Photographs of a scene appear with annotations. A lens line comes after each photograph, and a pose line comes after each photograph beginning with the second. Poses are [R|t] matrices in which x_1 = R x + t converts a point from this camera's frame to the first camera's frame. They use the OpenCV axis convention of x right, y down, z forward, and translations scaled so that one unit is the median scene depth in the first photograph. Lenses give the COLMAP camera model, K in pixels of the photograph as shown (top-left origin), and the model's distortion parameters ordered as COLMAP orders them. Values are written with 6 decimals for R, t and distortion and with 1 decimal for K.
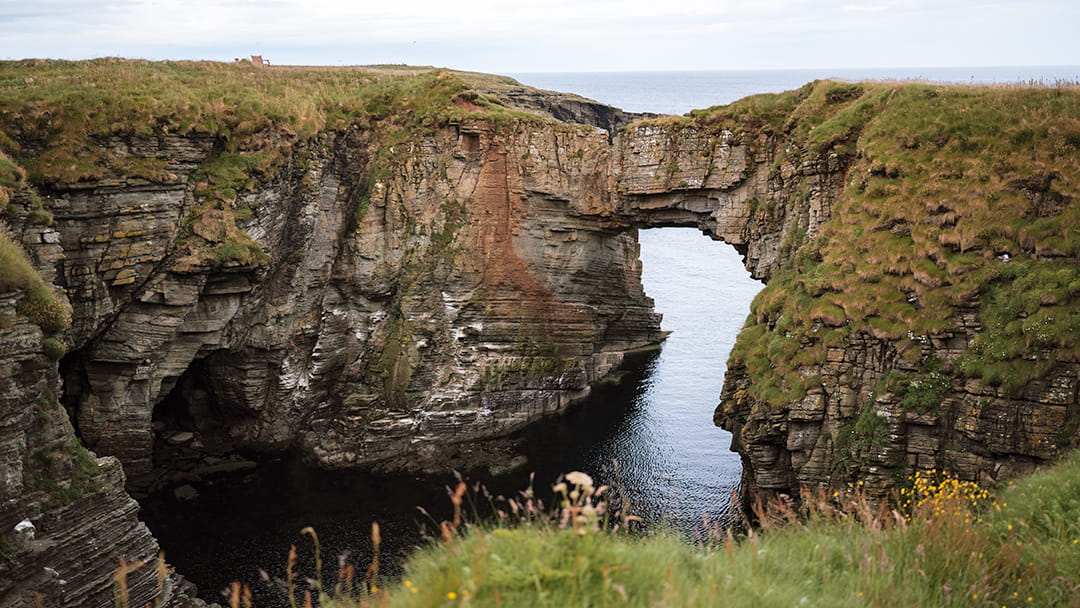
lens RADIAL K [[1260.5, 0, 543.7], [0, 1260.5, 299.3], [0, 0, 1]] dist [0.029247, 0.000000]
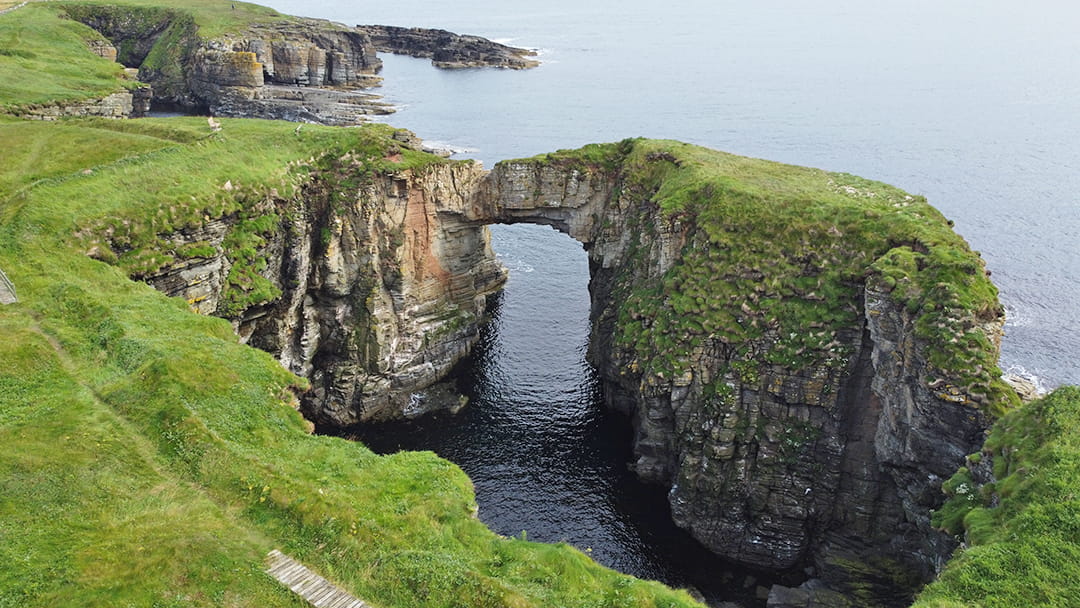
lens RADIAL K [[1260.5, 0, 538.7], [0, 1260.5, 306.9], [0, 0, 1]] dist [0.029247, 0.000000]
pose [[0.906314, -0.158915, 0.391588, -0.506559], [0.035360, 0.951871, 0.304452, -0.430760], [-0.421123, -0.262083, 0.868313, -0.345144]]
